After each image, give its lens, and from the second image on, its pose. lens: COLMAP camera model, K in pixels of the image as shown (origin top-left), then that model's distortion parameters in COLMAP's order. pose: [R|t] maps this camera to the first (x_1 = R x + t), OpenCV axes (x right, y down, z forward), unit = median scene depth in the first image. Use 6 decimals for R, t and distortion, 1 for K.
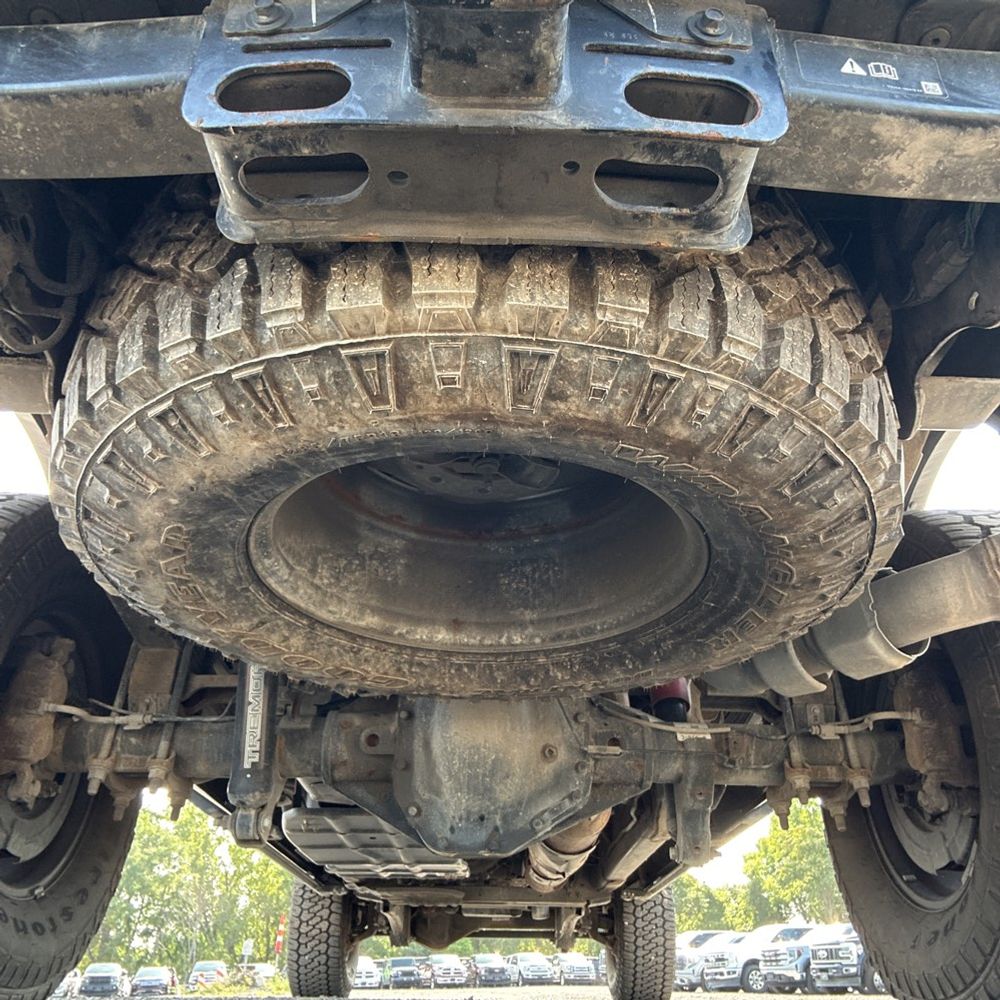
lens RADIAL K [[905.3, 0, 479.2], [0, 905.3, 499.2], [0, 0, 1]] dist [0.144580, -0.170333]
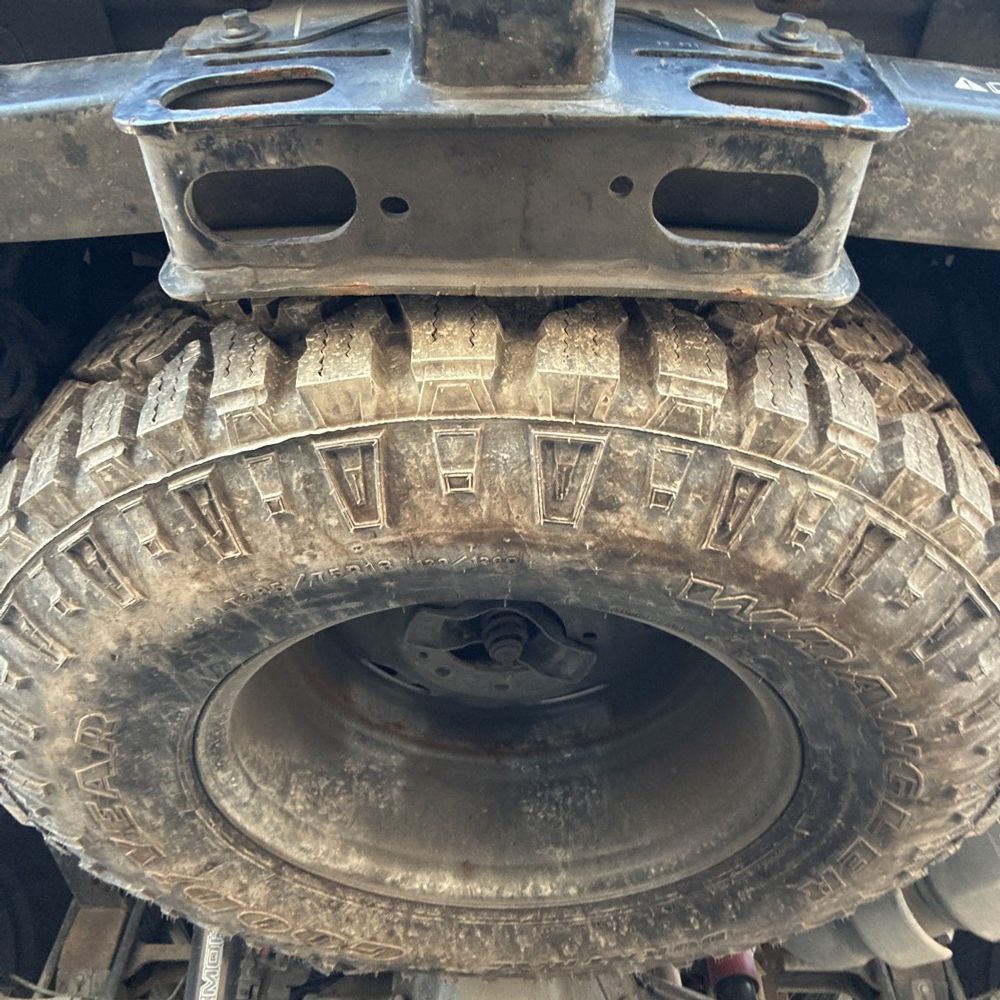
lens RADIAL K [[952.1, 0, 500.5], [0, 952.1, 476.4], [0, 0, 1]] dist [0.130353, -0.210184]
pose [[0.999982, 0.001275, 0.005896, -0.003531], [0.000315, 0.965023, -0.262166, 0.063425], [-0.006024, 0.262163, 0.965005, 0.236271]]
